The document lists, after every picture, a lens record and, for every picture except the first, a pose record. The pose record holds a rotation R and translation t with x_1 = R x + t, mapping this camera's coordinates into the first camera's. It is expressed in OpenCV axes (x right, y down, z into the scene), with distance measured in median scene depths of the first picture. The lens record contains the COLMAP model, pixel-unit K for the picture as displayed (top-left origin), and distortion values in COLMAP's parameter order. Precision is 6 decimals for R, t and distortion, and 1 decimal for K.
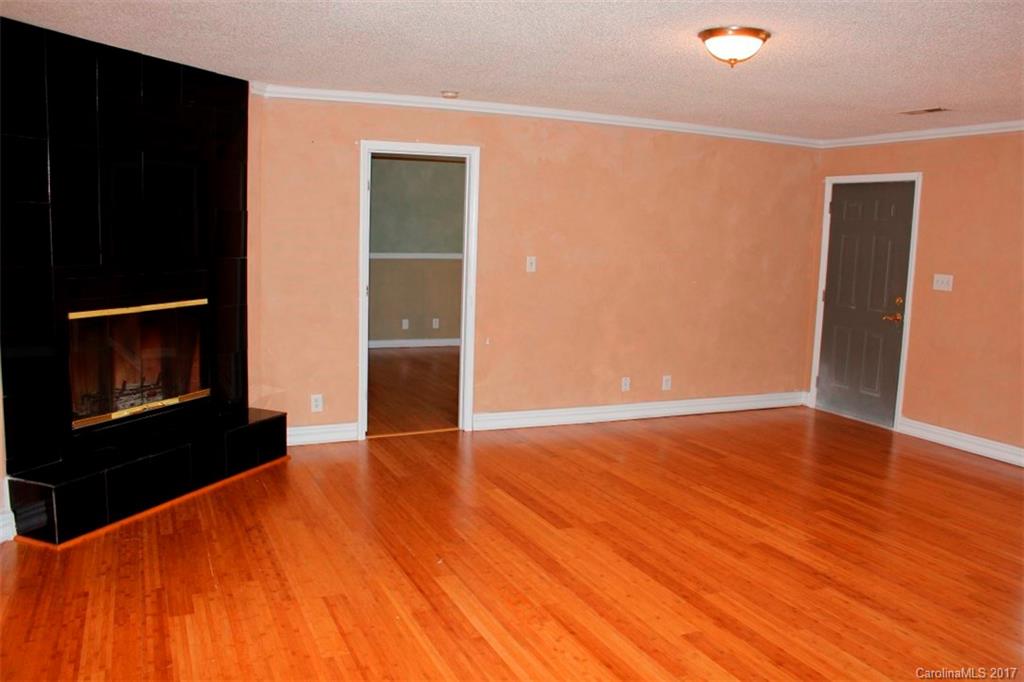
lens RADIAL K [[858.4, 0, 524.3], [0, 858.4, 338.9], [0, 0, 1]] dist [-0.149634, 0.133951]
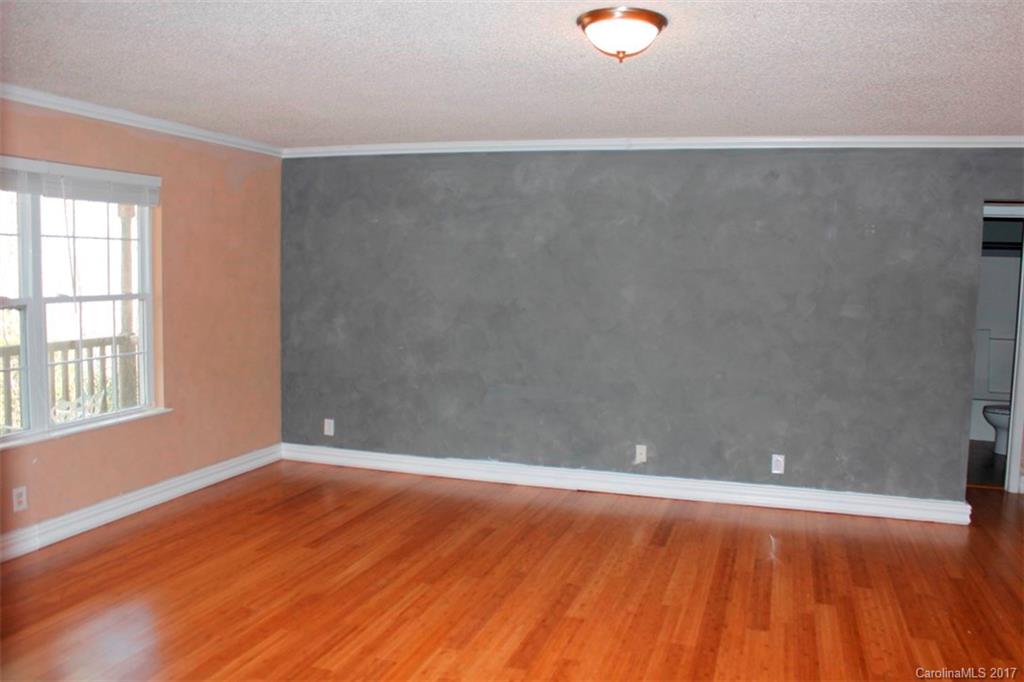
lens RADIAL K [[858.4, 0, 520.9], [0, 858.4, 361.4], [0, 0, 1]] dist [-0.149634, 0.133951]
pose [[-0.739741, -0.123699, 0.661425, -0.177405], [0.039773, 0.973201, 0.226489, -0.178232], [-0.671716, 0.193850, -0.714997, 1.287859]]
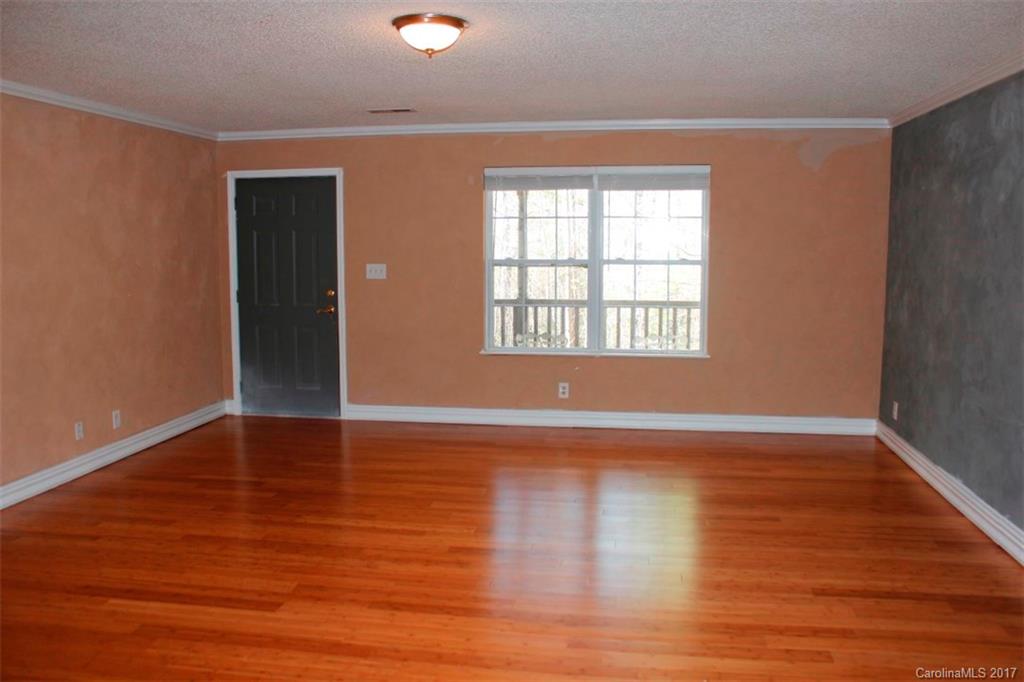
lens RADIAL K [[858.4, 0, 517.7], [0, 858.4, 343.9], [0, 0, 1]] dist [-0.149634, 0.133951]
pose [[0.554524, -0.136925, 0.820826, -0.394348], [0.125445, 0.988853, 0.080207, -0.053695], [-0.822658, 0.058492, 0.565519, 0.311167]]
